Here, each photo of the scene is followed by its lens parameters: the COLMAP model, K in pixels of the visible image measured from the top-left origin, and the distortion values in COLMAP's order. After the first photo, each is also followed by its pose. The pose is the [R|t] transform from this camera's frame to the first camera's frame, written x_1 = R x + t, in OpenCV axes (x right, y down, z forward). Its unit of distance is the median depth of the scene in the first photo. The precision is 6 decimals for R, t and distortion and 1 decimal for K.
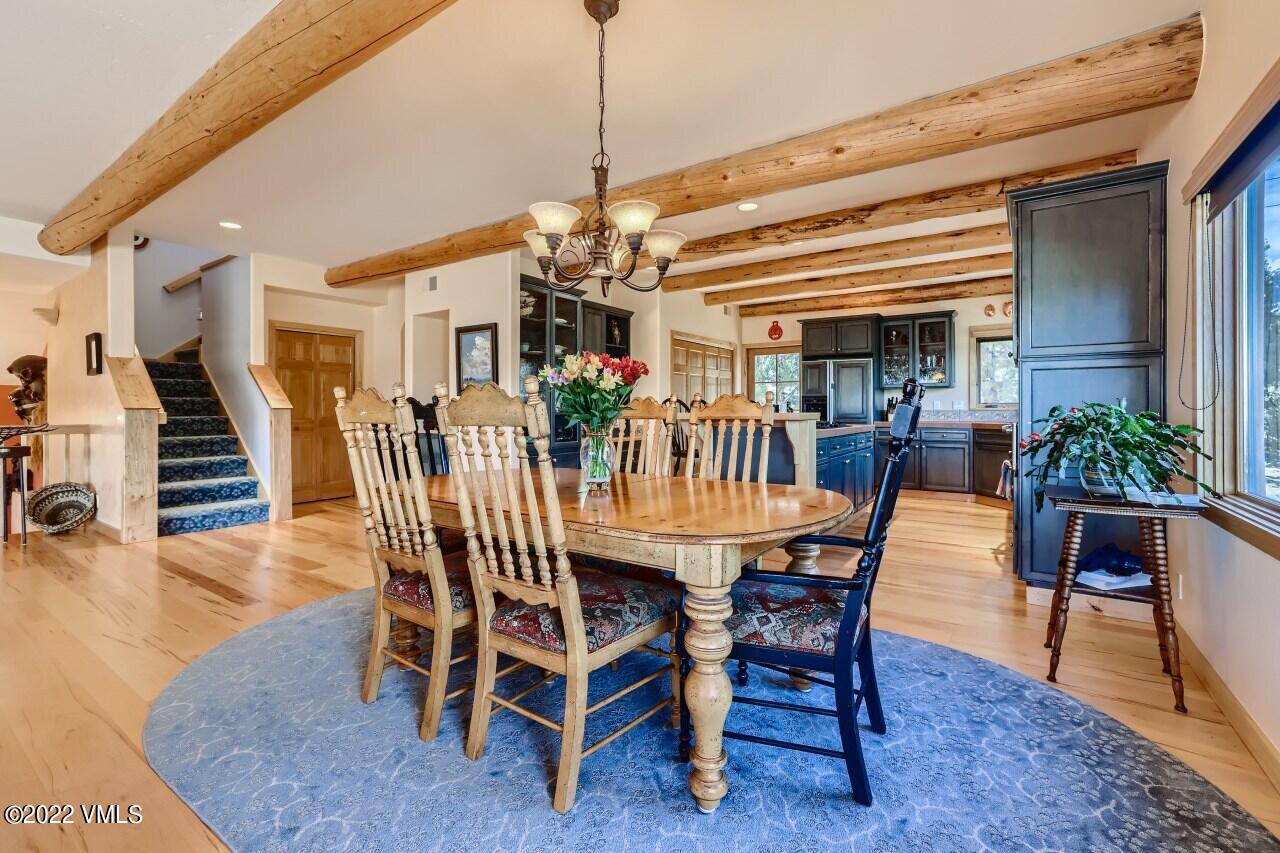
lens RADIAL K [[552.1, 0, 654.8], [0, 552.1, 406.4], [0, 0, 1]] dist [-0.006357, 0.004420]
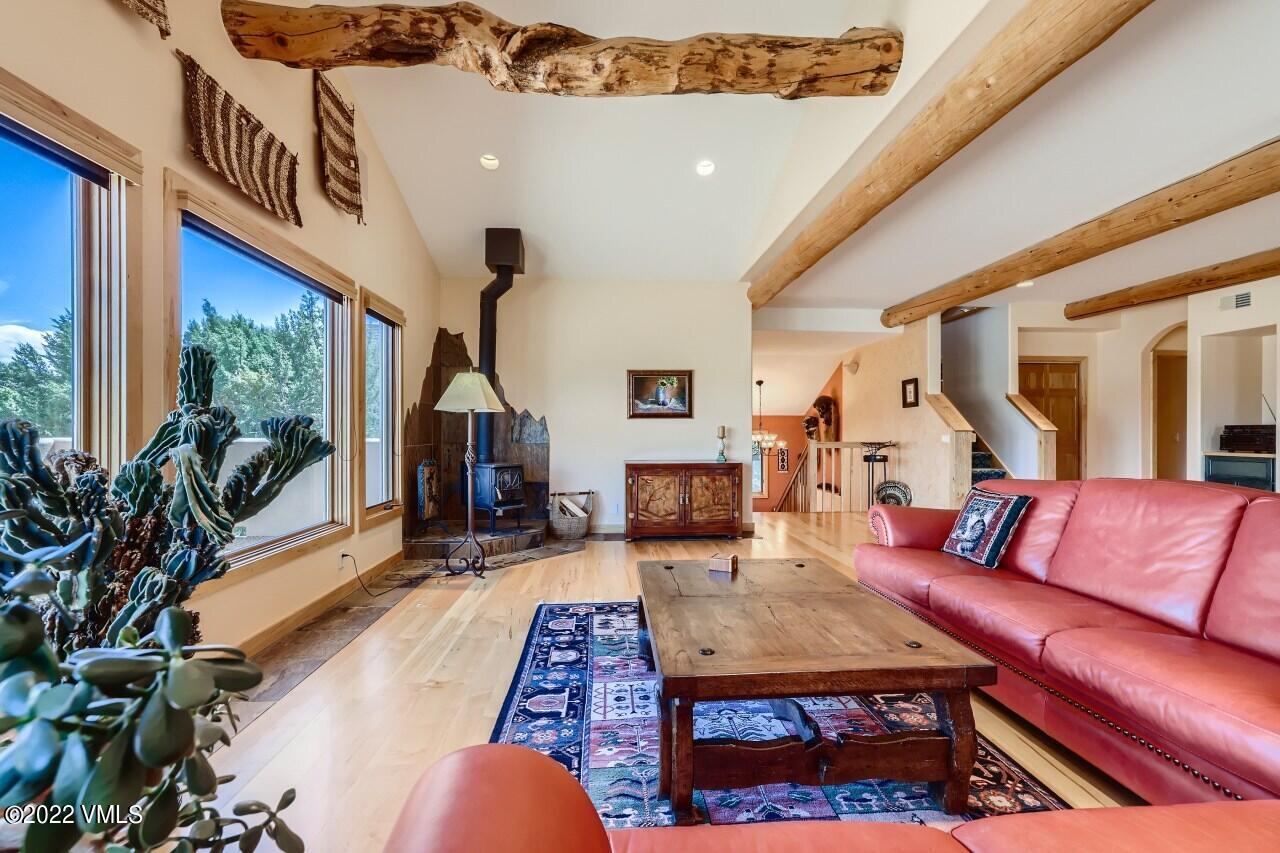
lens RADIAL K [[552.1, 0, 640.8], [0, 552.1, 430.0], [0, 0, 1]] dist [-0.006357, 0.004420]
pose [[0.622766, -0.002195, -0.782405, -0.227247], [0.006108, 0.999979, 0.002056, -0.003800], [0.782385, -0.006059, 0.622766, -0.312107]]
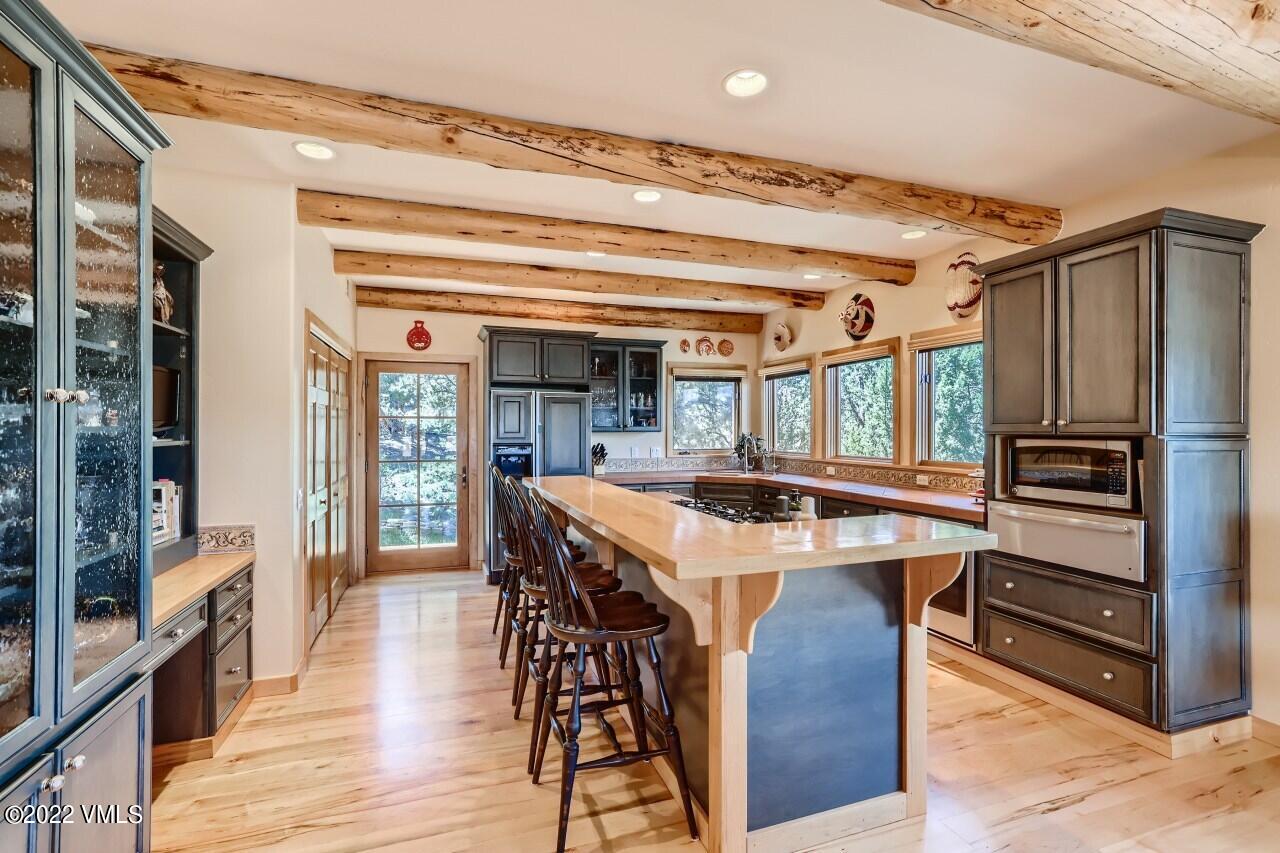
lens RADIAL K [[557.1, 0, 628.5], [0, 557.1, 421.7], [0, 0, 1]] dist [-0.000401, 0.001150]
pose [[0.597437, 0.002287, 0.801913, -0.175473], [-0.001600, 0.999997, -0.001660, -0.047251], [-0.801914, -0.000291, 0.597439, 0.518178]]
